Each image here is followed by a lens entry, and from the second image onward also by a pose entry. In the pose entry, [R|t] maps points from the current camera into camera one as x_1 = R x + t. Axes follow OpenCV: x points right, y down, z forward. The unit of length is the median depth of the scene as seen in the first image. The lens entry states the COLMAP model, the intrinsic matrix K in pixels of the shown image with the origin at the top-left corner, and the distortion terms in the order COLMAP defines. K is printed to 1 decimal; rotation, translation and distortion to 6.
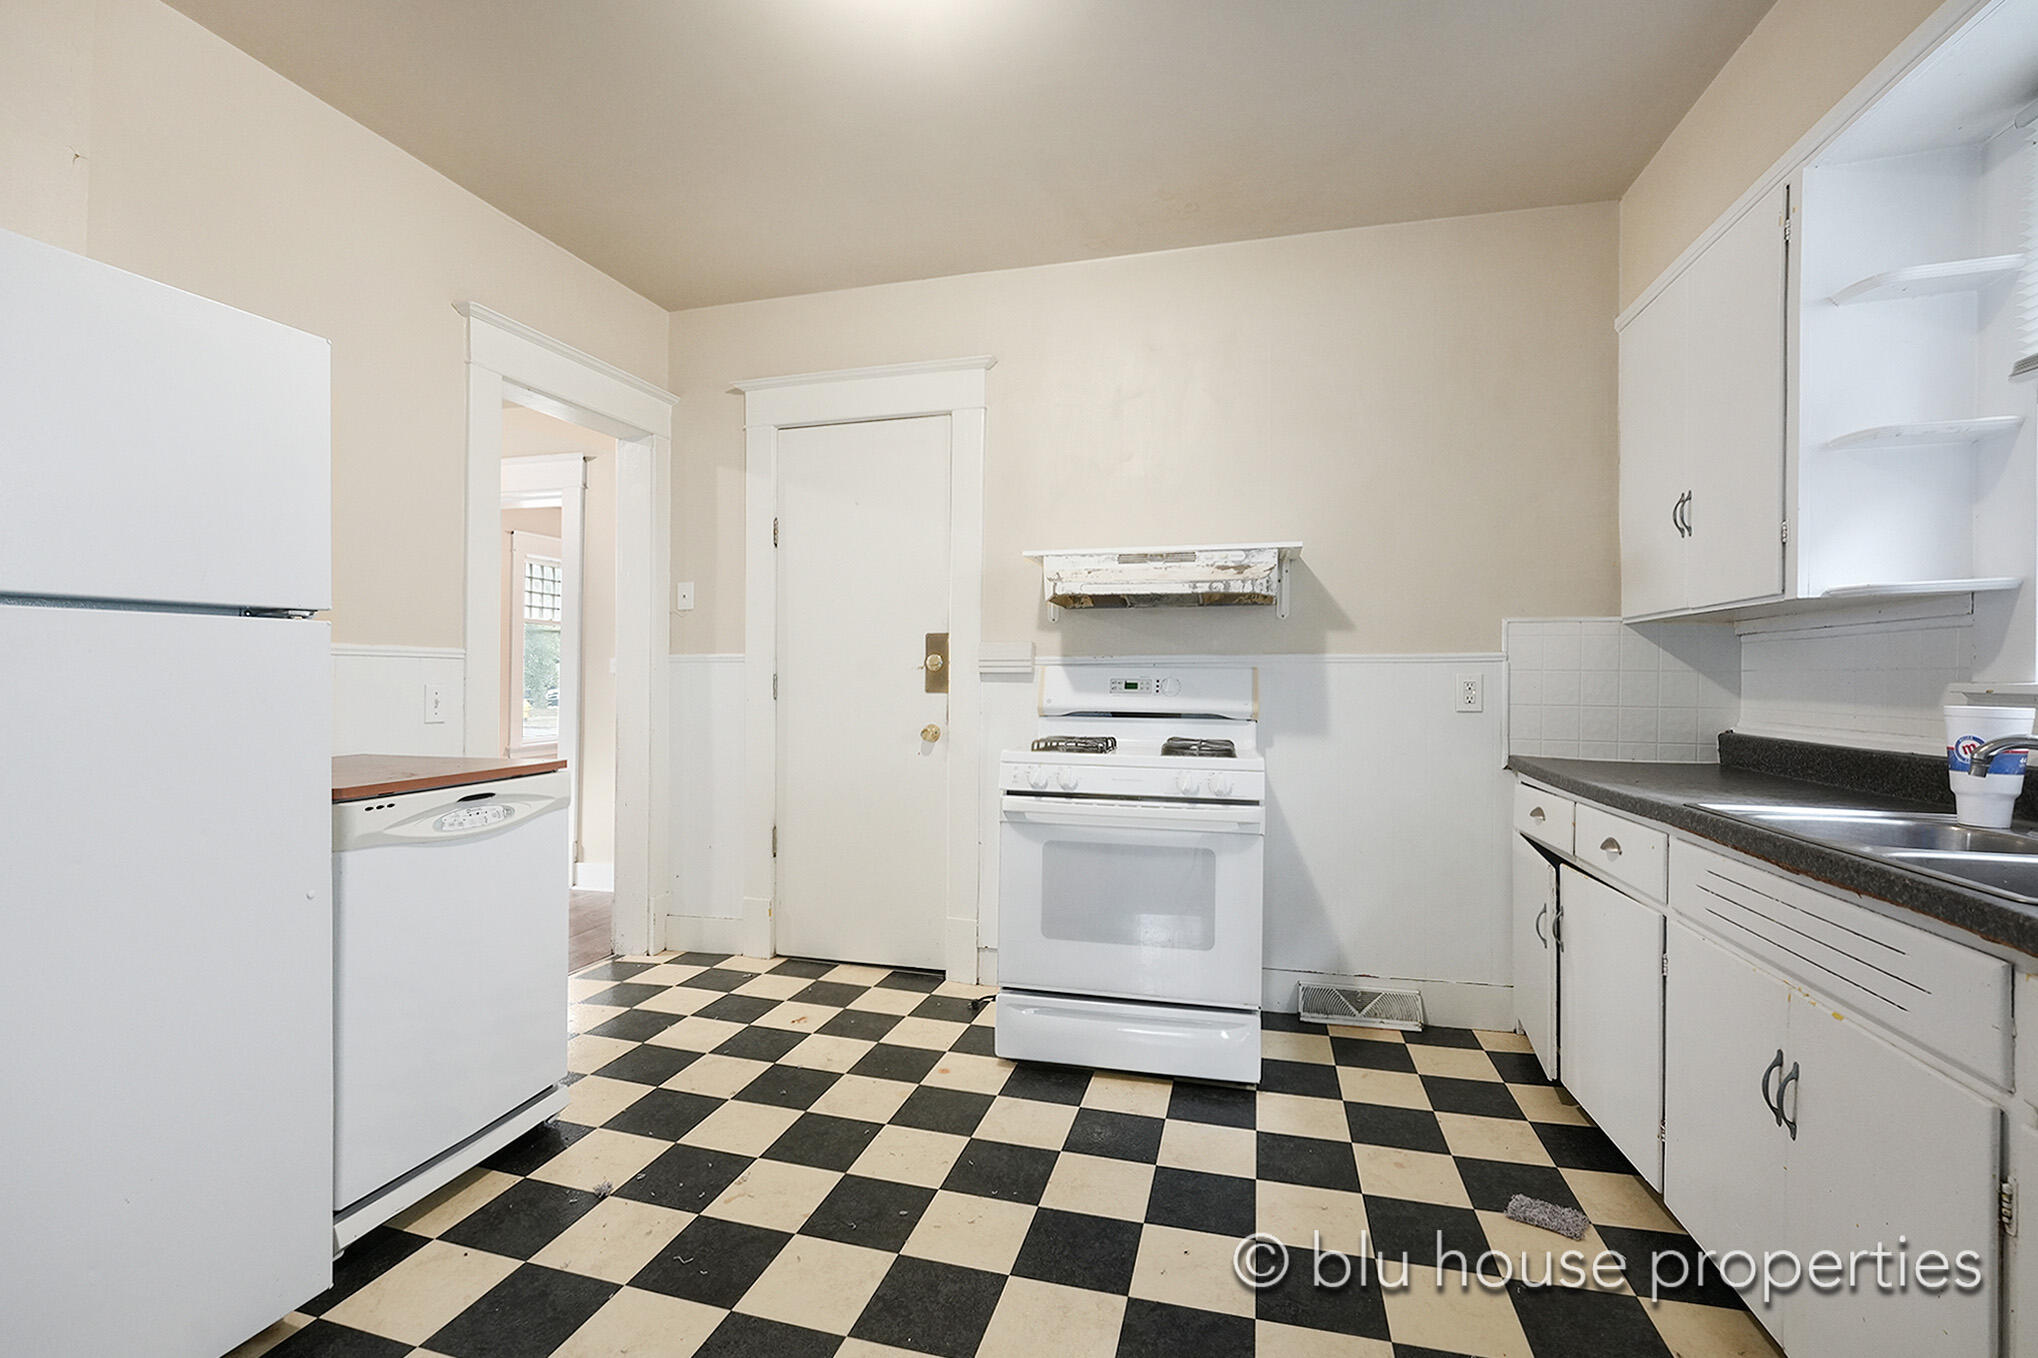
lens RADIAL K [[881.5, 0, 1022.6], [0, 881.5, 680.0], [0, 0, 1]] dist [0.001289, 0.000011]
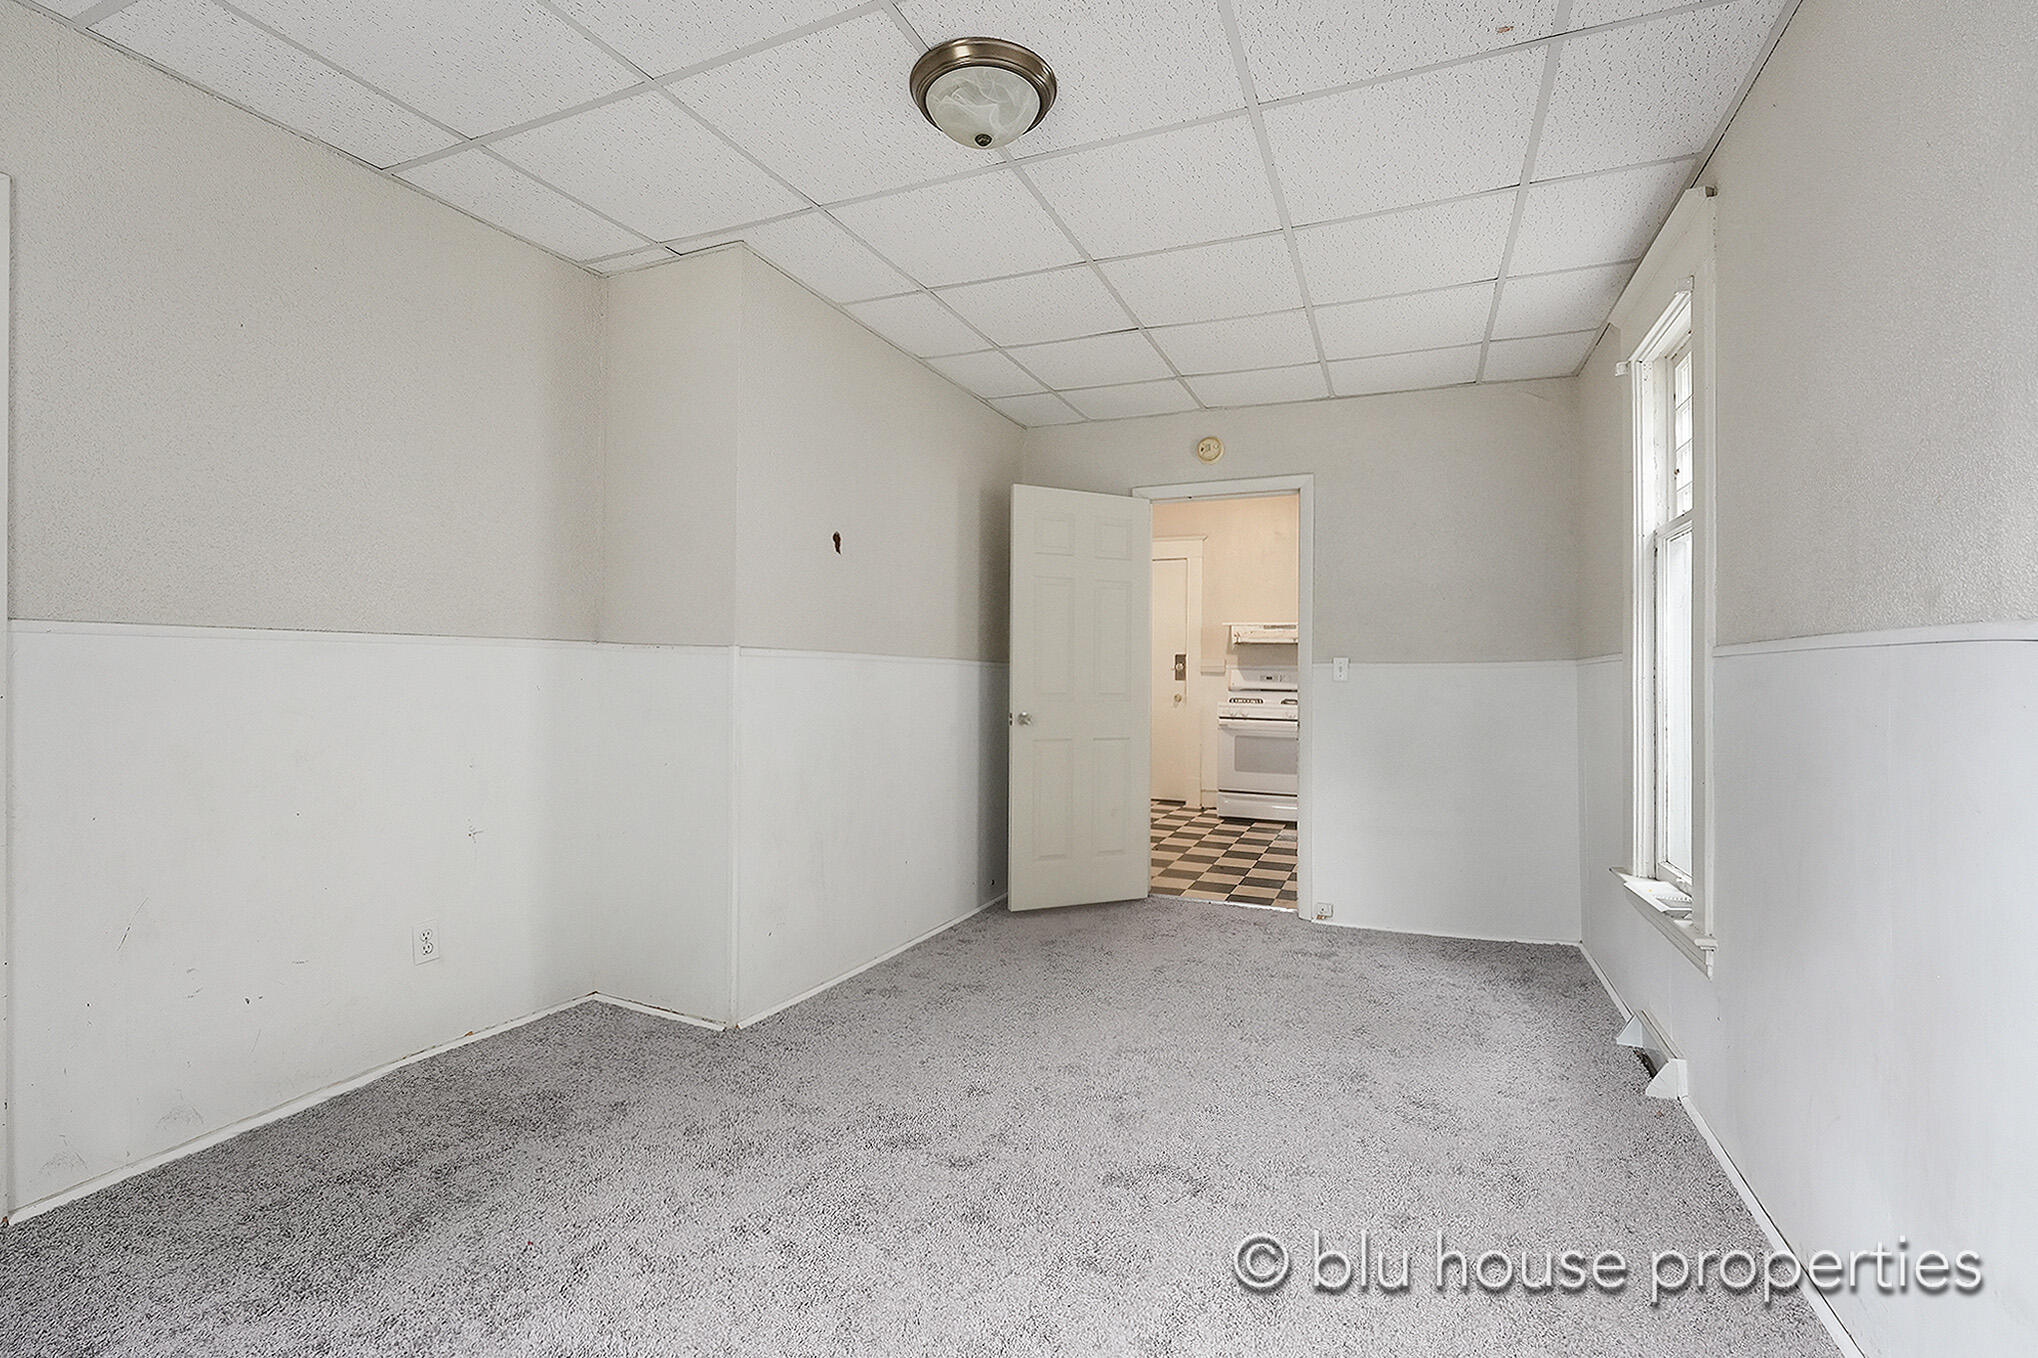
lens RADIAL K [[881.5, 0, 1007.3], [0, 881.5, 674.3], [0, 0, 1]] dist [0.001289, 0.000011]
pose [[0.987759, 0.005117, -0.155903, -0.199362], [-0.003518, 0.999938, 0.010530, -0.025826], [0.155947, -0.009853, 0.987716, -1.454253]]
